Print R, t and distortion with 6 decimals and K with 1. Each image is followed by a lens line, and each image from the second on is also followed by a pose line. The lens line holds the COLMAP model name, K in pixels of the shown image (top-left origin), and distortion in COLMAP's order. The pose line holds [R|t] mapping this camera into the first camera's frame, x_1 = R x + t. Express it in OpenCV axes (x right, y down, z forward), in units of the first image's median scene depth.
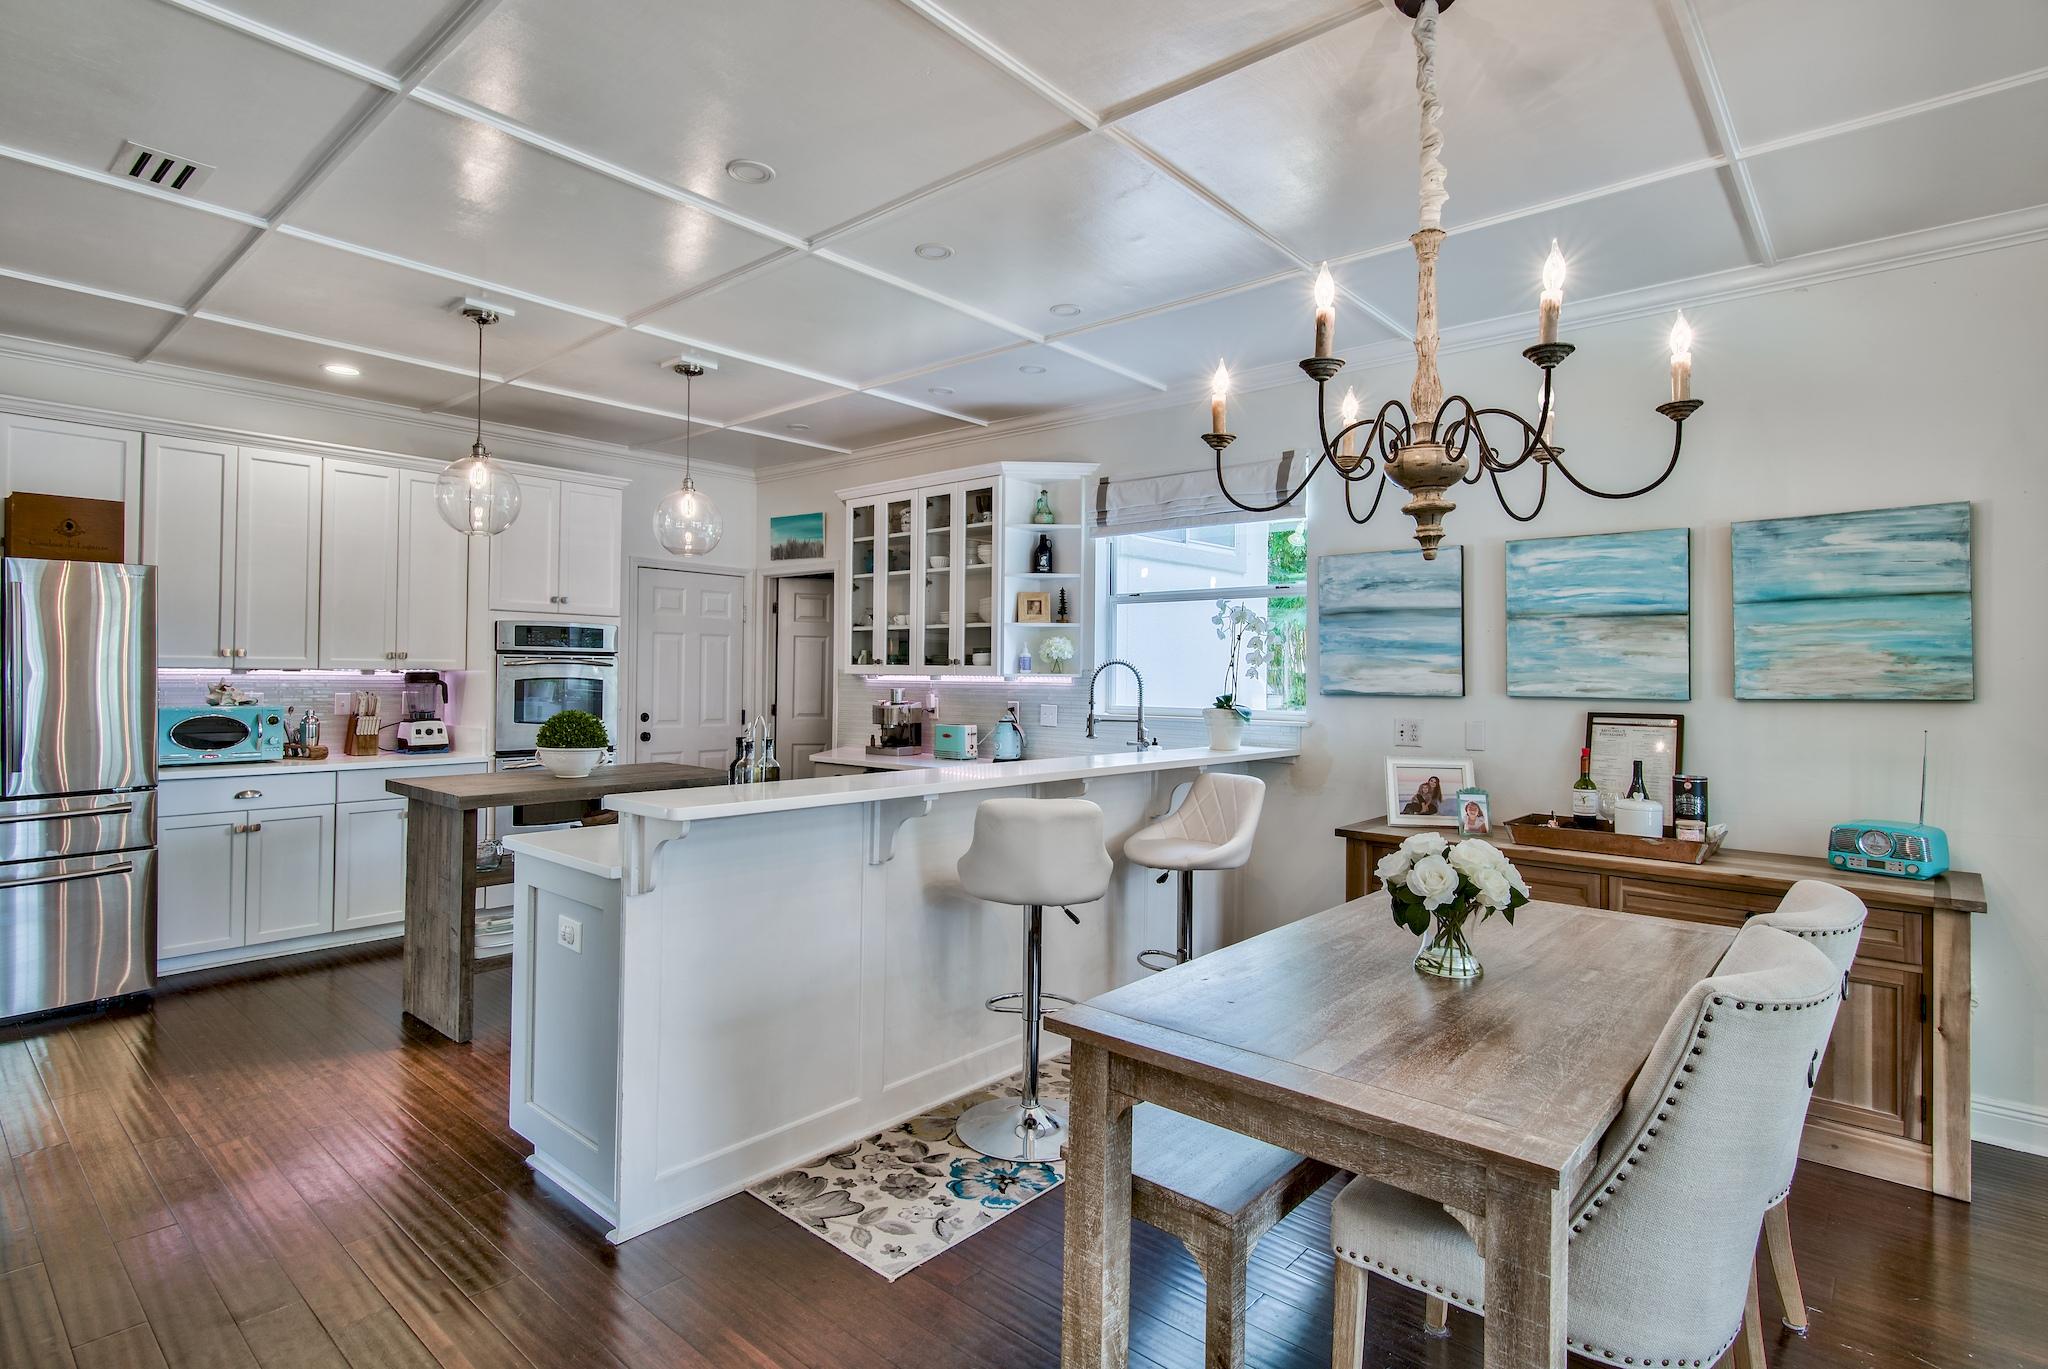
lens RADIAL K [[1025.3, 0, 1001.3], [0, 1025.3, 633.2], [0, 0, 1]] dist [-0.002059, -0.000413]
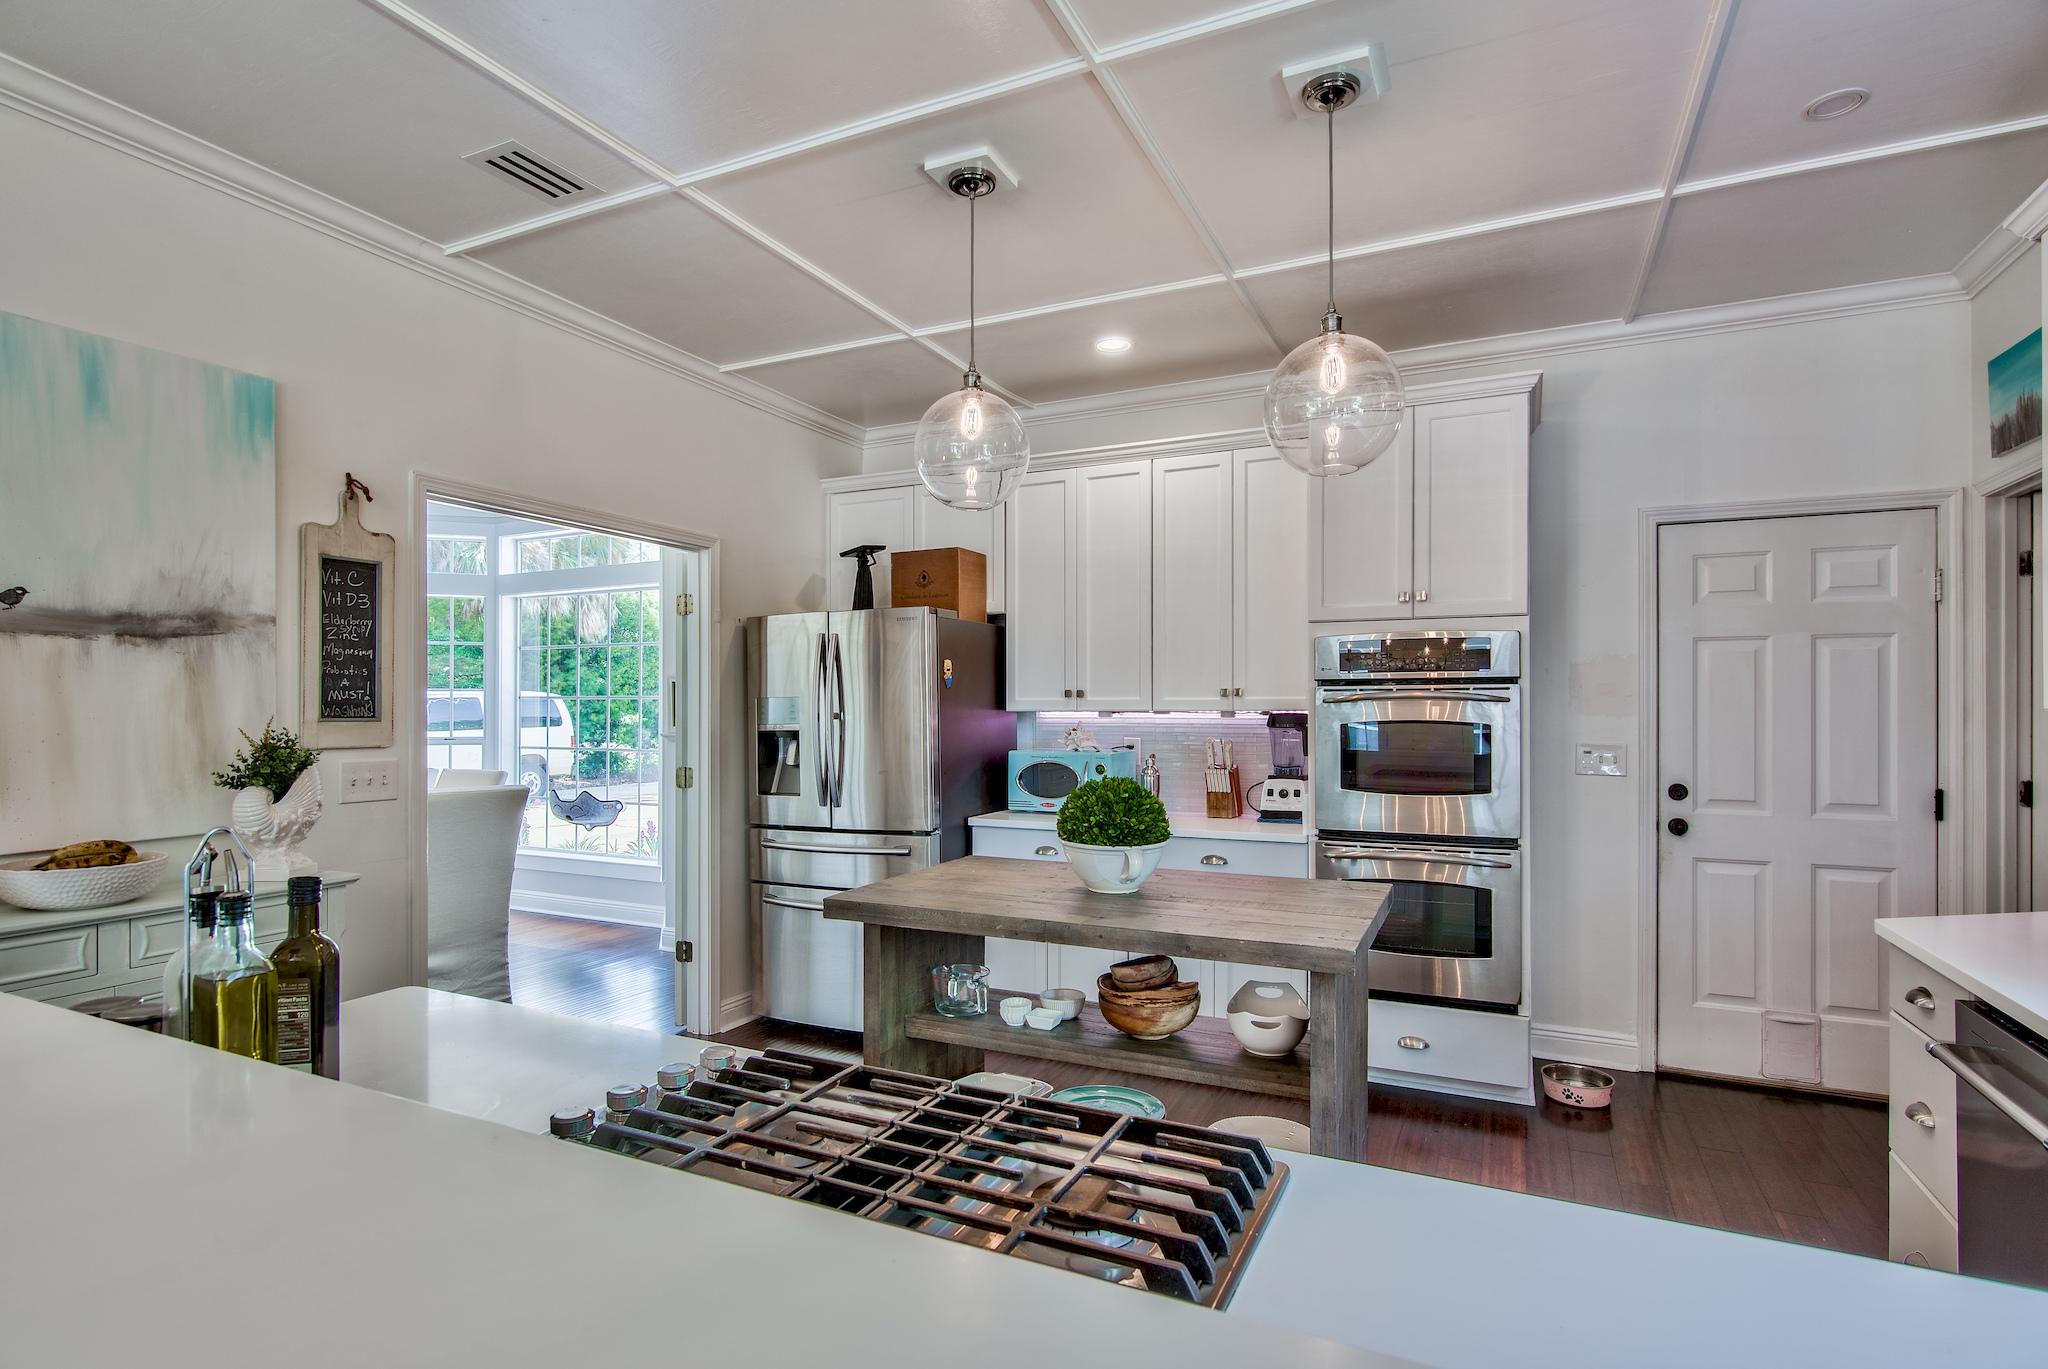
lens RADIAL K [[1013.9, 0, 1029.5], [0, 1013.9, 709.3], [0, 0, 1]] dist [-0.002727, -0.001033]
pose [[0.284406, -0.011033, -0.958641, 0.099300], [0.040974, 0.999160, 0.000657, 0.027419], [0.957828, -0.039466, 0.284619, 0.622964]]
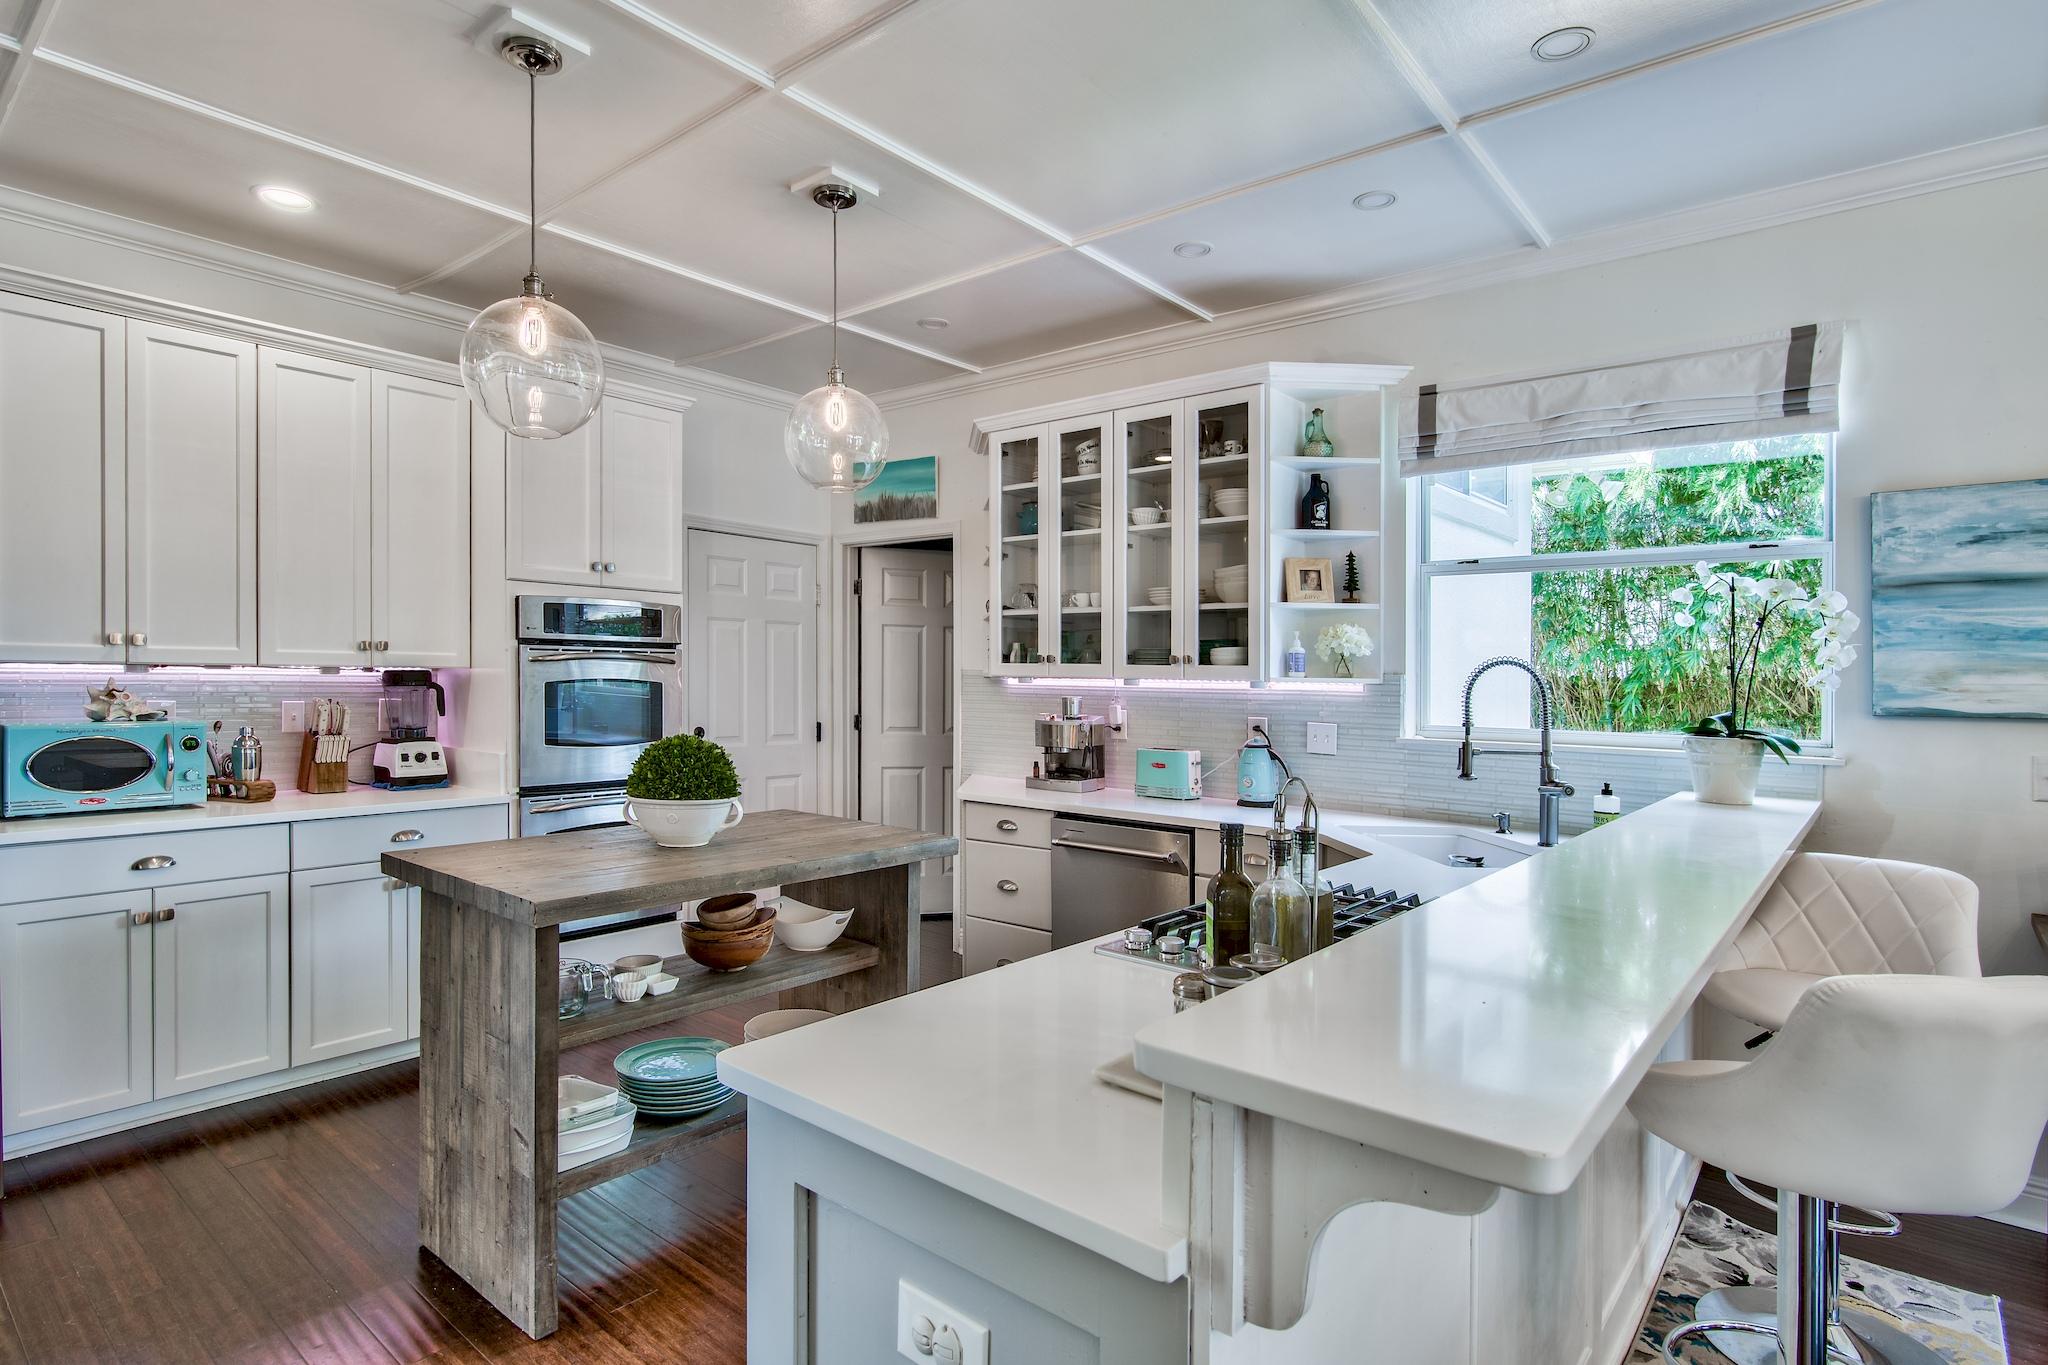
lens RADIAL K [[1066.2, 0, 959.3], [0, 1066.2, 676.8], [0, 0, 1]] dist [-0.002284, -0.000709]
pose [[0.999981, 0.005418, 0.002829, -0.199924], [-0.005534, 0.999075, 0.042642, 0.009858], [-0.002595, -0.042657, 0.999086, 0.288855]]
